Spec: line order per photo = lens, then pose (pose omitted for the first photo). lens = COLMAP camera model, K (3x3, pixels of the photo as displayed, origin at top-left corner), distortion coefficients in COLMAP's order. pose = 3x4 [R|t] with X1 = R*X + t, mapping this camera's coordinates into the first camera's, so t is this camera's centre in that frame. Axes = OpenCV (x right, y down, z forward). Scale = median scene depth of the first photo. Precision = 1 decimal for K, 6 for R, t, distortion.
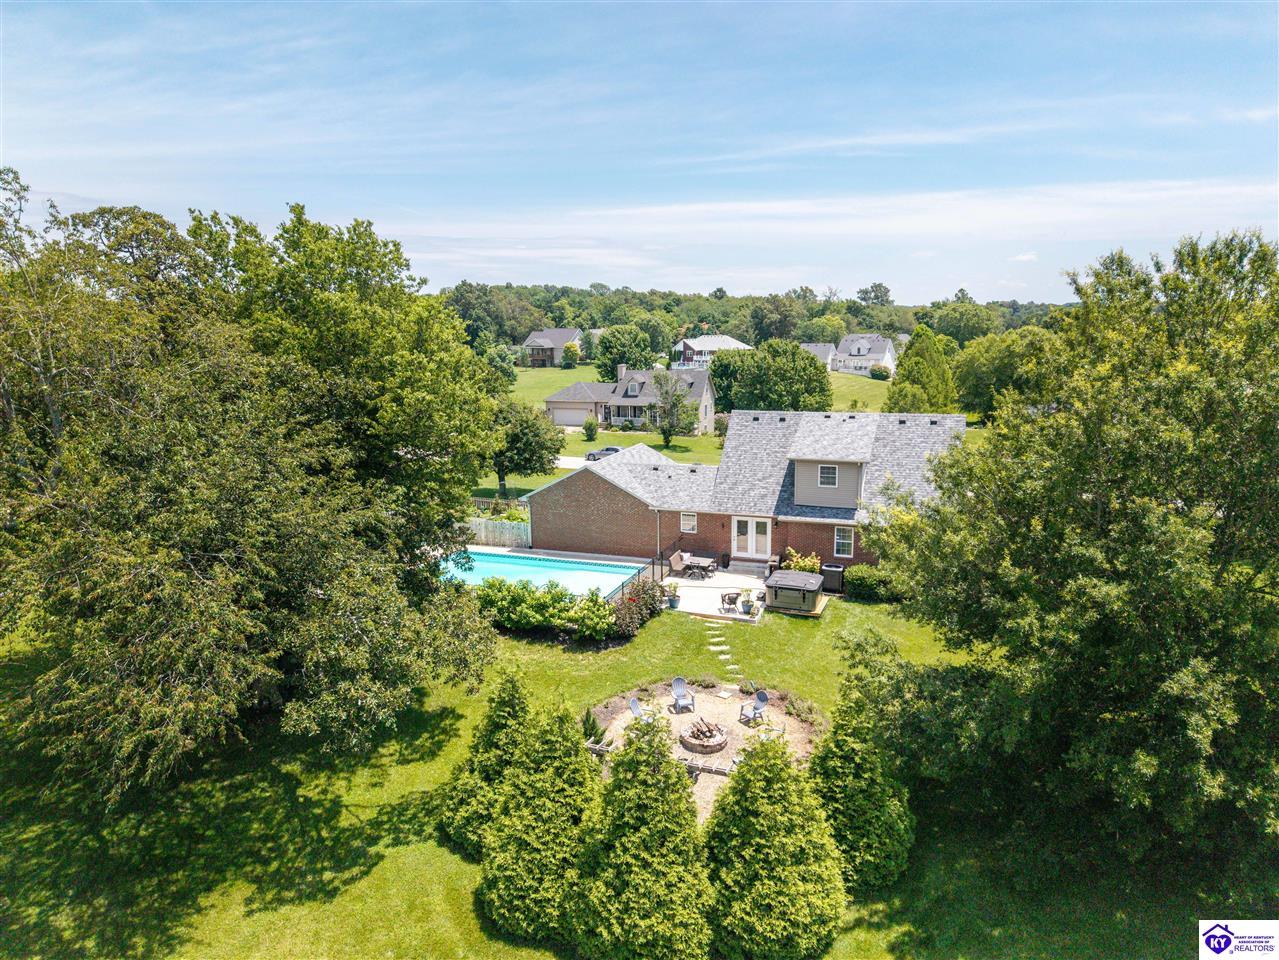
lens RADIAL K [[868.3, 0, 639.5], [0, 868.3, 480.0], [0, 0, 1]] dist [0.003839, -0.003660]
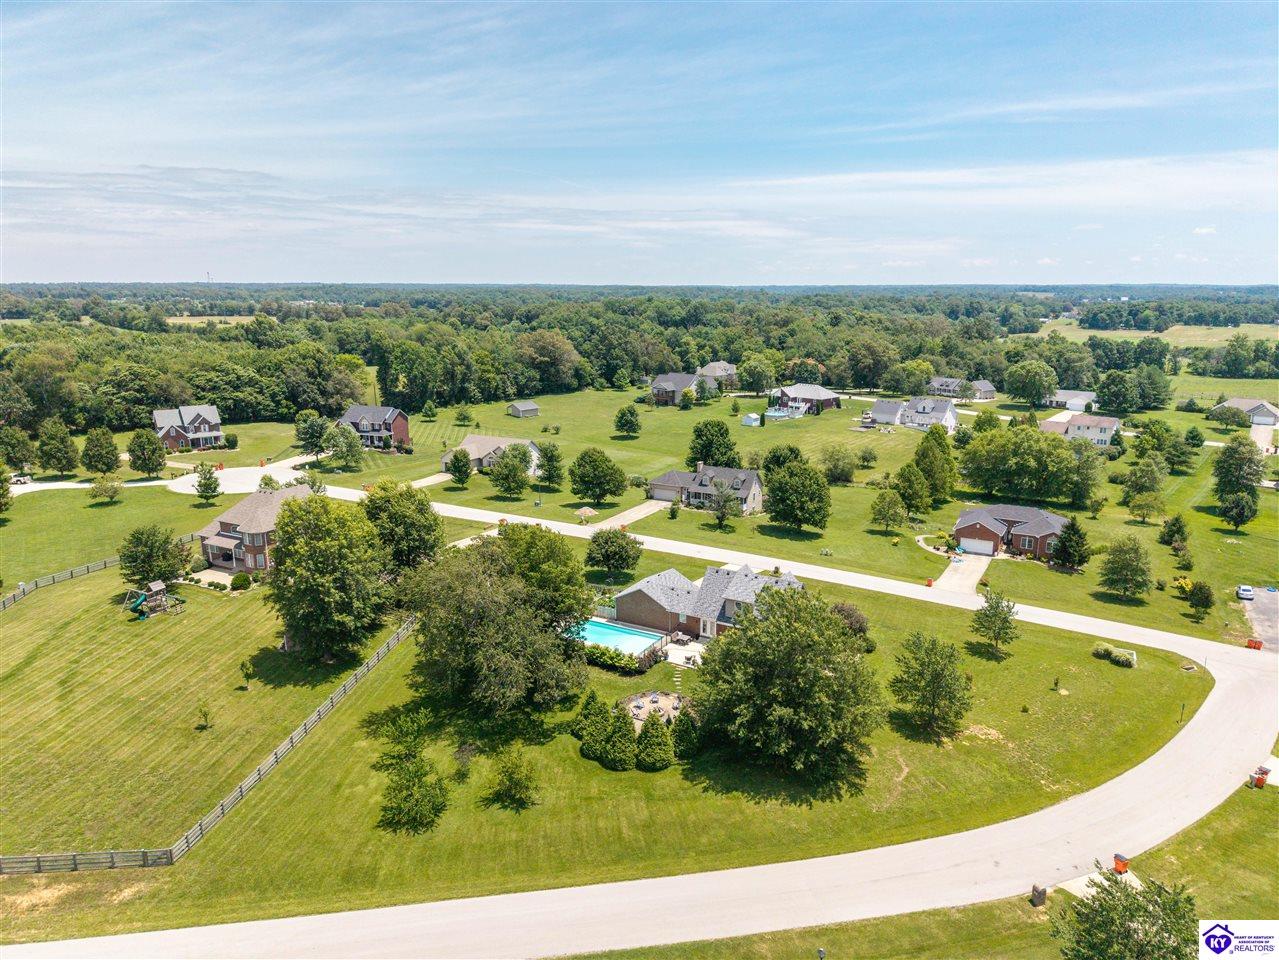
lens RADIAL K [[980.0, 0, 635.4], [0, 980.0, 444.7], [0, 0, 1]] dist [0.052304, -0.002076]
pose [[0.984151, 0.046030, -0.171255, 0.405607], [-0.040436, 0.998533, 0.036013, -0.565112], [0.172661, -0.028518, 0.984568, -1.767371]]
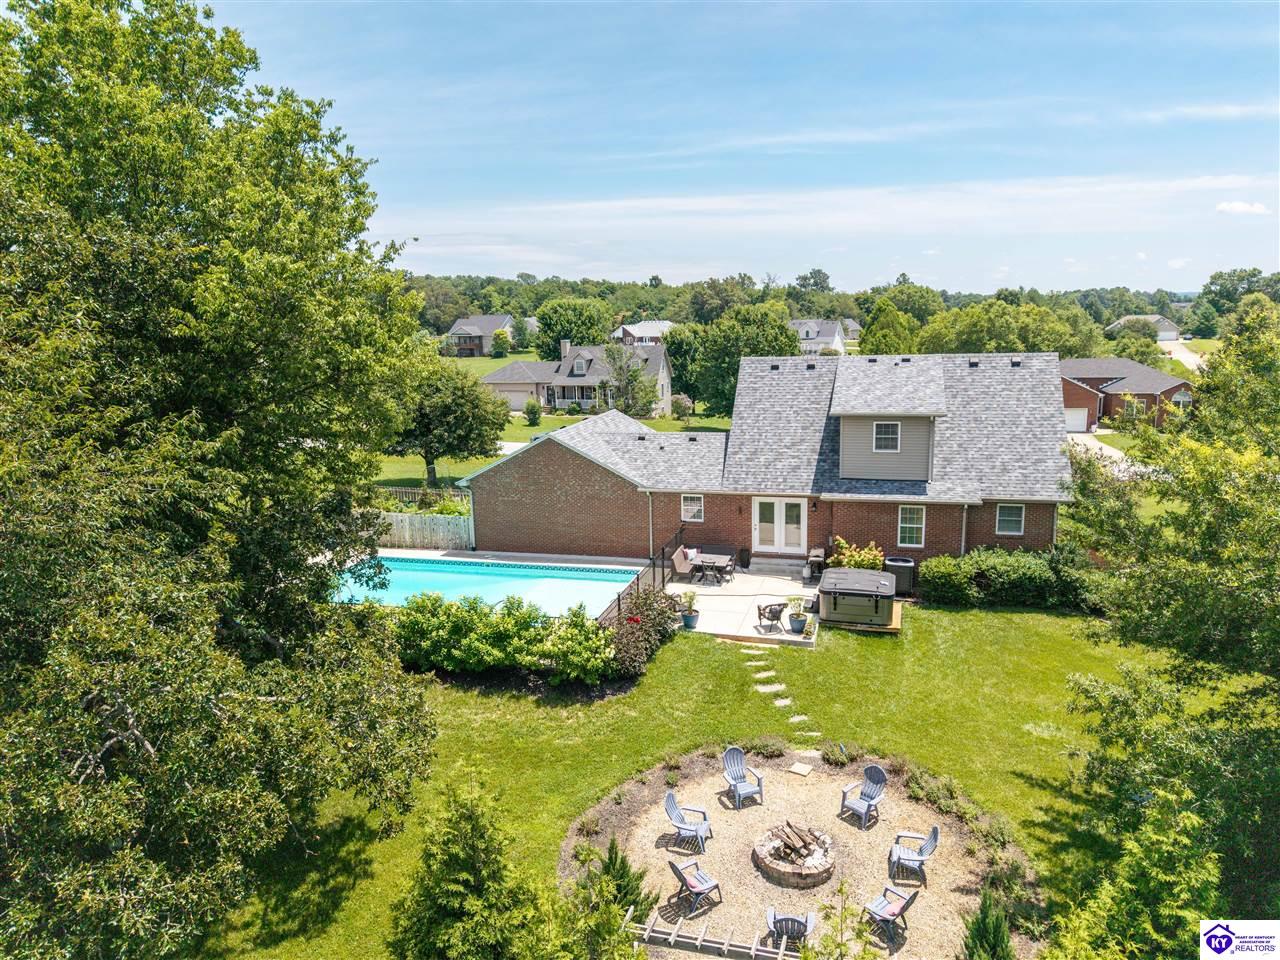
lens RADIAL K [[868.9, 0, 640.0], [0, 868.9, 480.0], [0, 0, 1]] dist [0.003839, -0.003660]
pose [[0.996274, -0.026866, 0.081949, -0.053615], [0.027047, 0.999634, -0.001097, 0.028838], [-0.081889, 0.003310, 0.996636, 0.311183]]
